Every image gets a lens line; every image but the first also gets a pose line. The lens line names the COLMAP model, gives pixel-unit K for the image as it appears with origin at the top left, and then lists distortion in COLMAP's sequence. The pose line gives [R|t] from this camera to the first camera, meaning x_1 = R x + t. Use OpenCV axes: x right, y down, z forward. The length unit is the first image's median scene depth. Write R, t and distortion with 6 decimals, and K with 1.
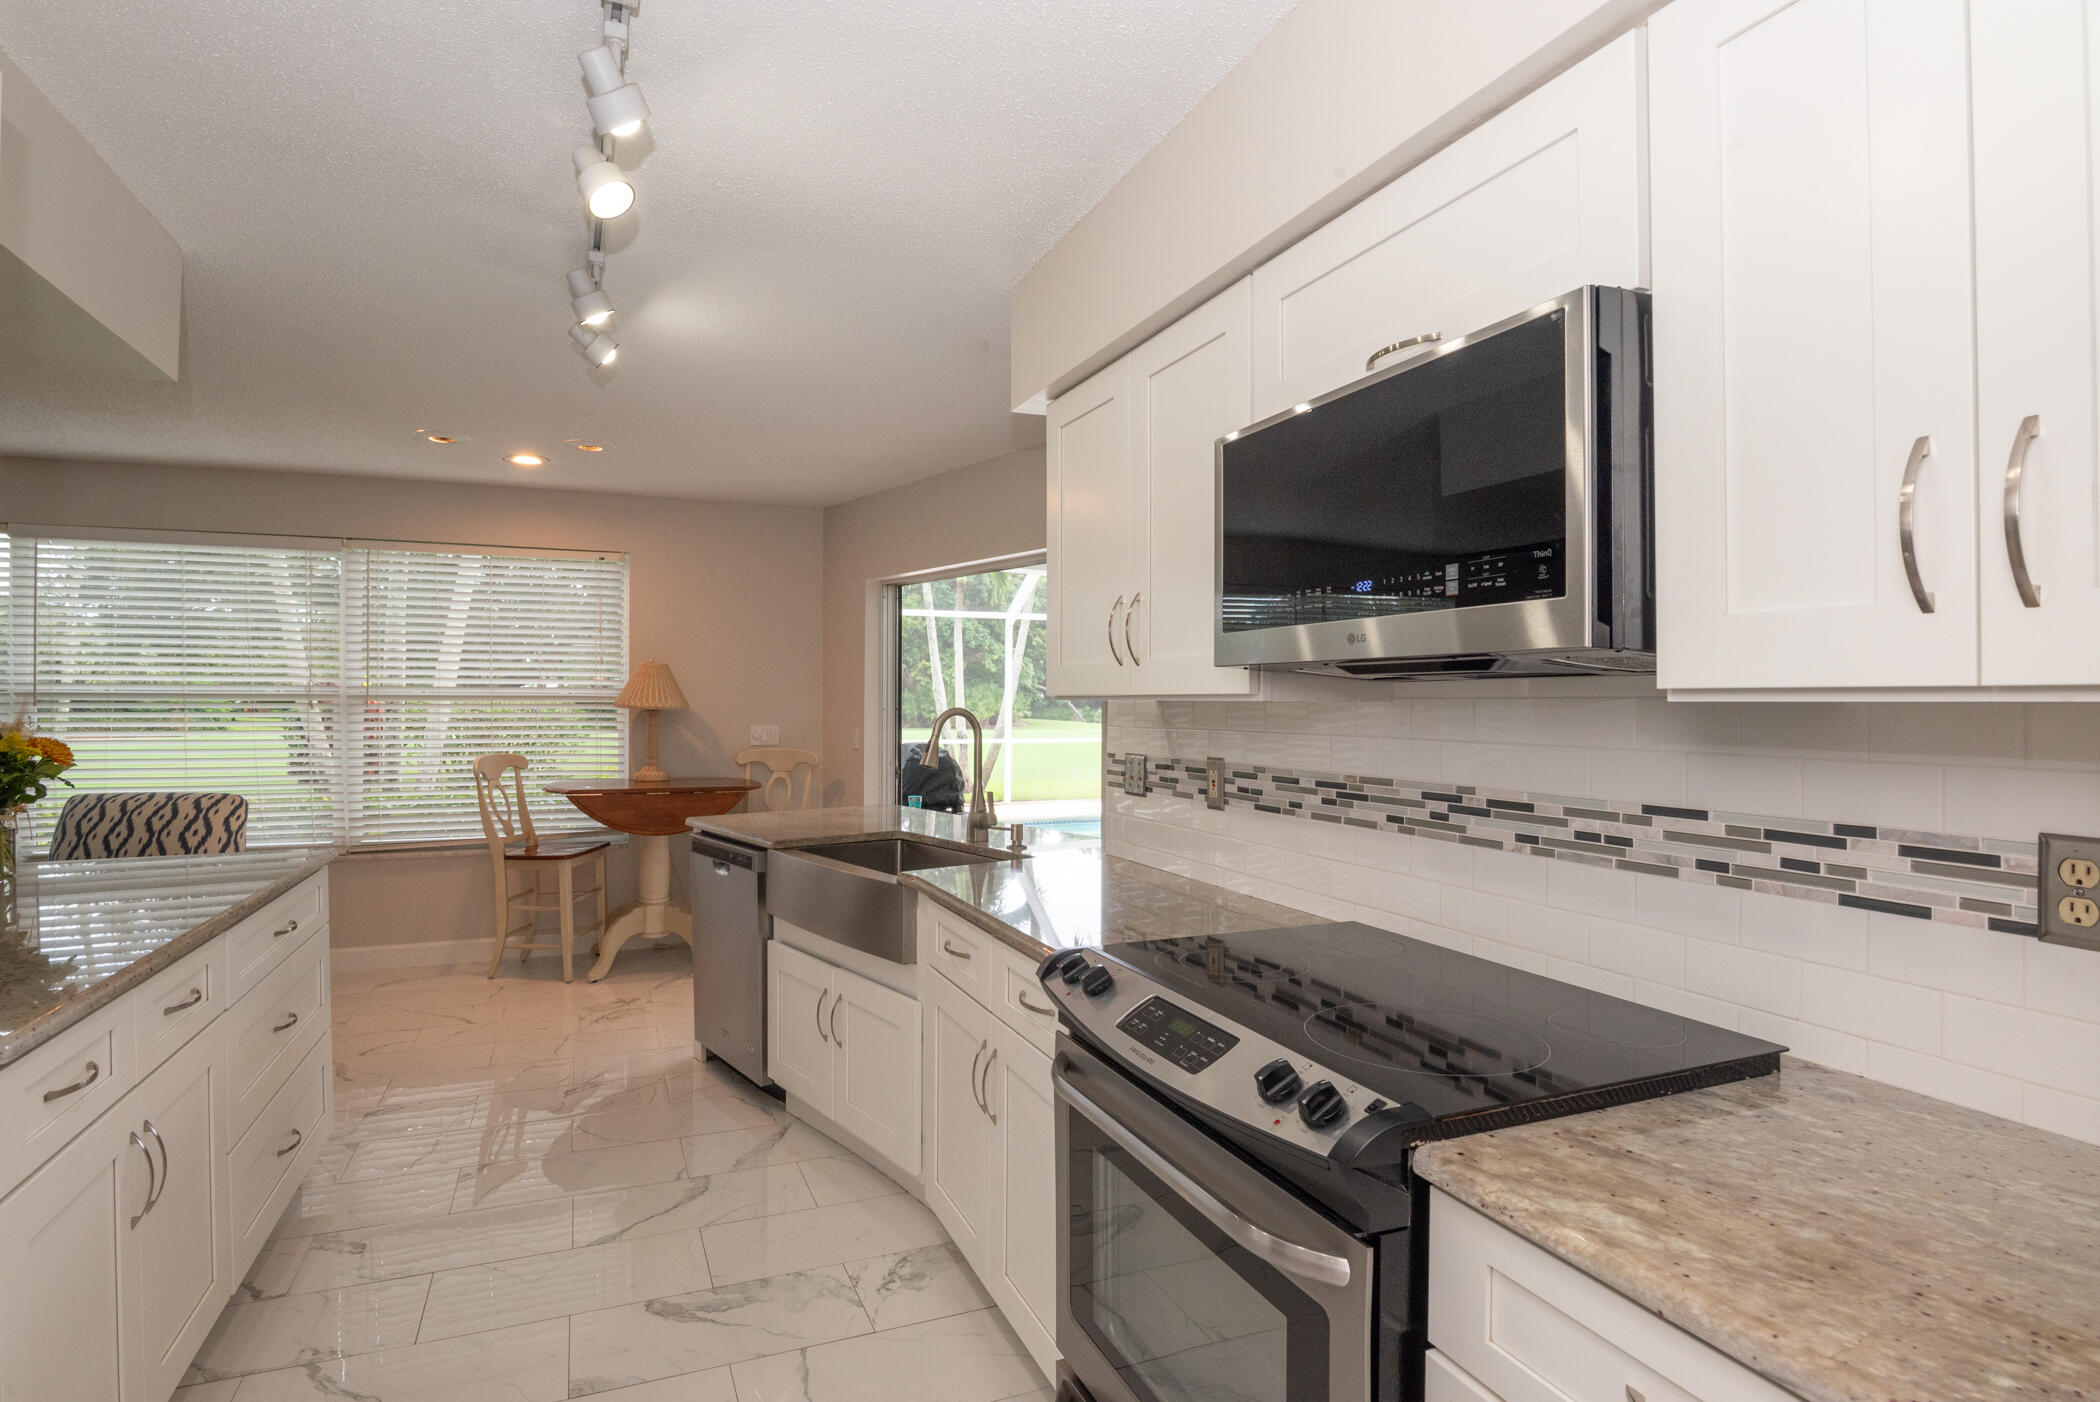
lens RADIAL K [[1044.0, 0, 983.1], [0, 1044.0, 702.9], [0, 0, 1]] dist [0.000318, -0.000455]
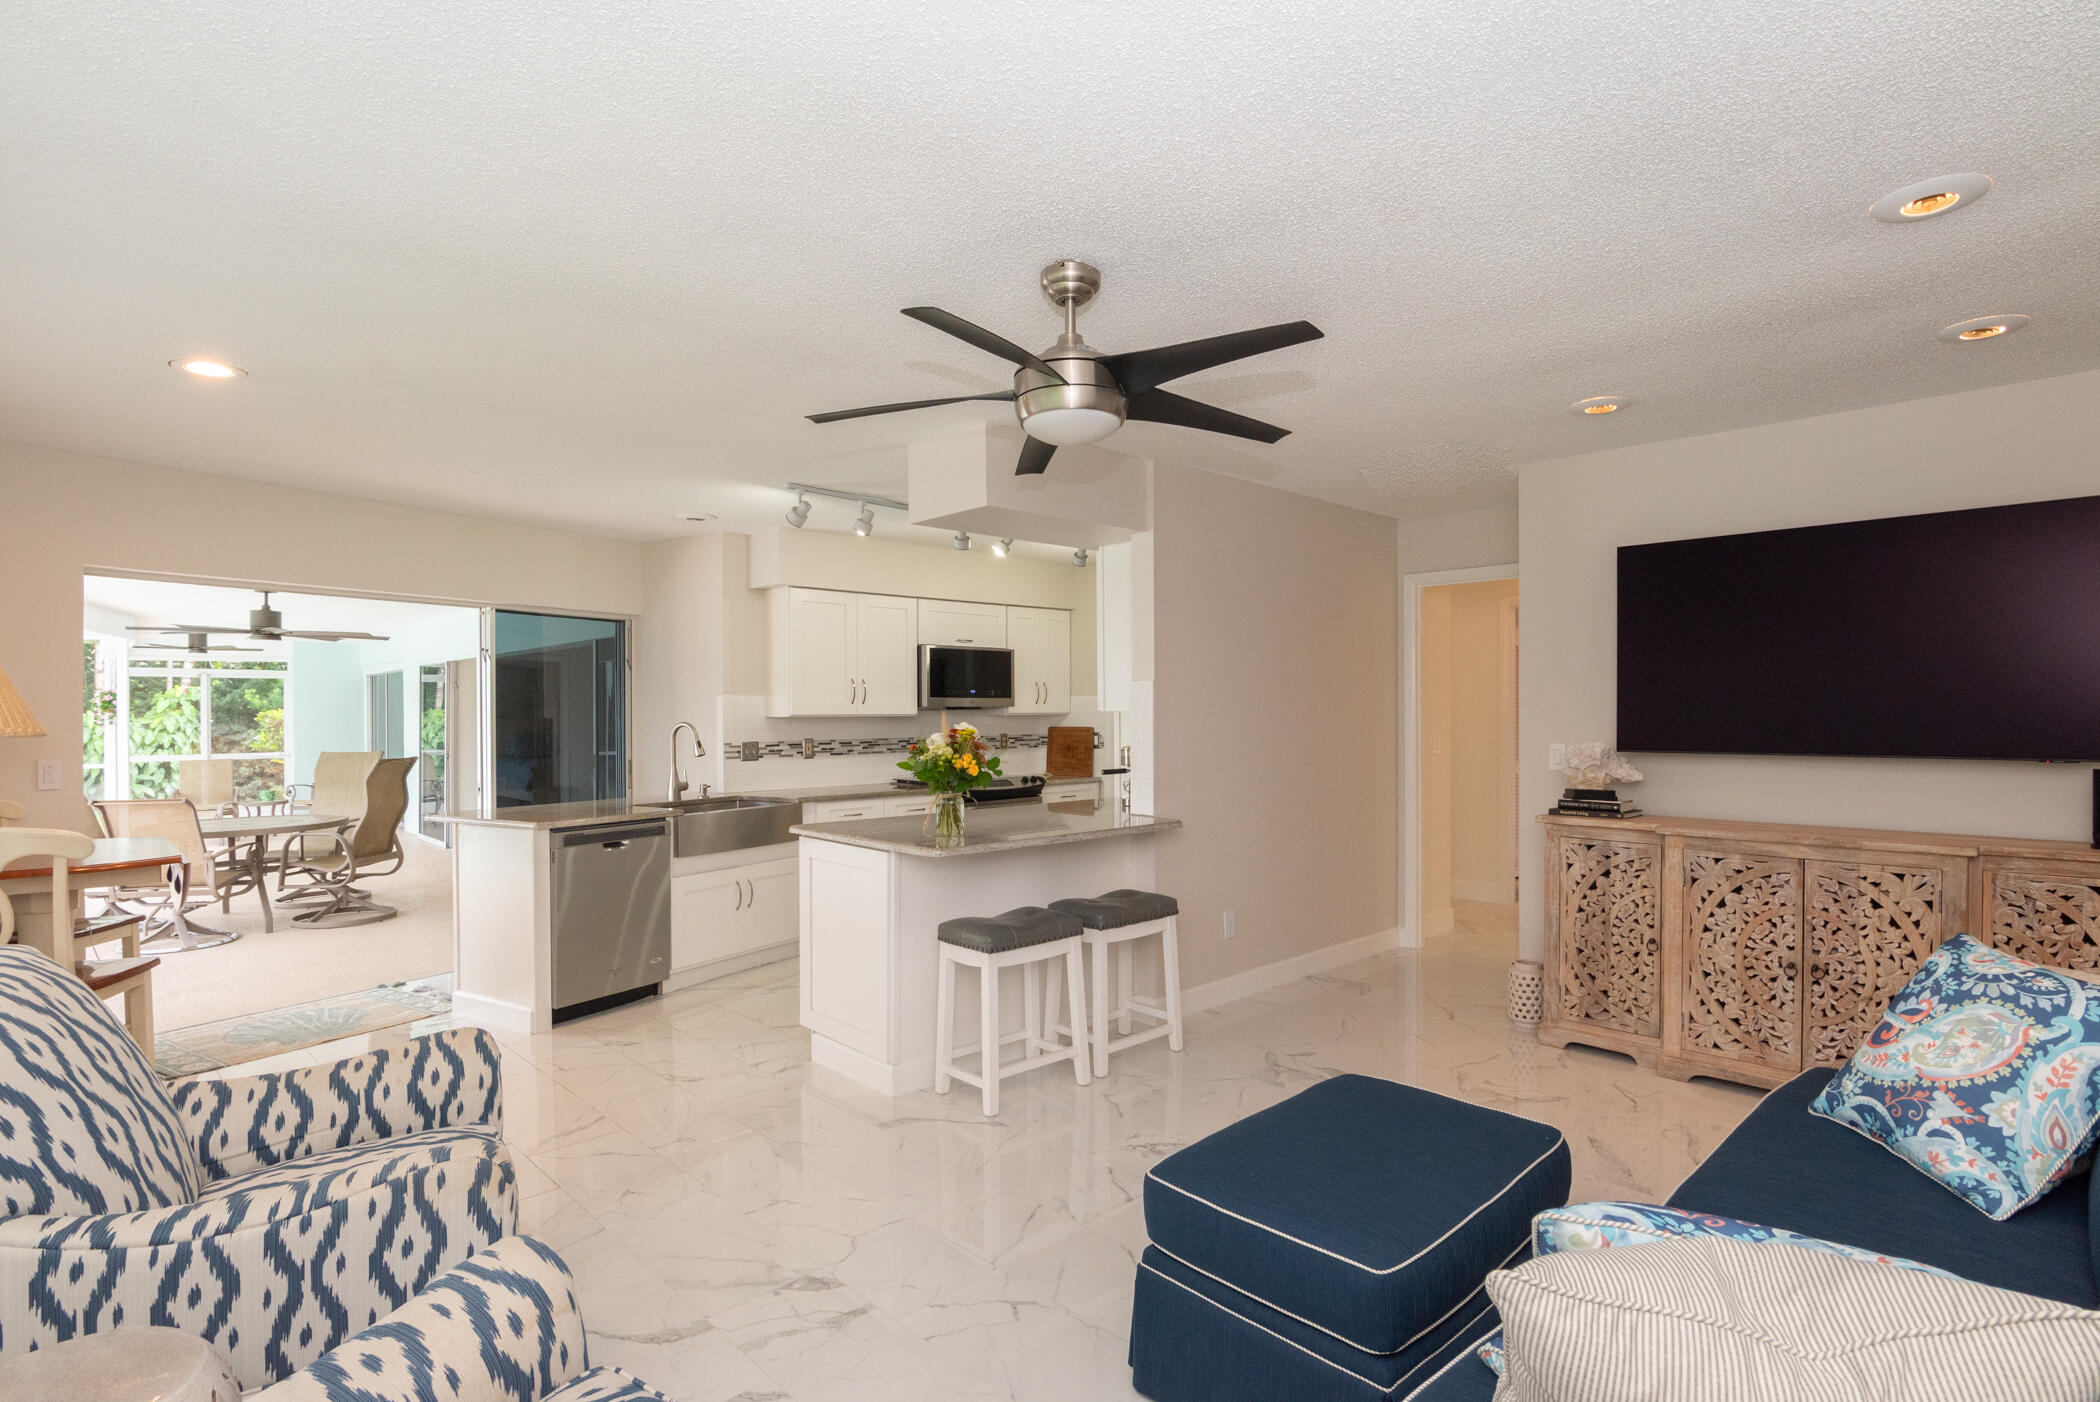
lens RADIAL K [[1029.9, 0, 1050.0], [0, 1029.9, 701.0], [0, 0, 1]] dist [-0.001185, -0.000050]
pose [[-0.386728, 0.016405, 0.922048, -1.741141], [0.009274, 0.999860, -0.013900, 0.000602], [-0.922147, 0.003175, -0.386826, 1.061205]]
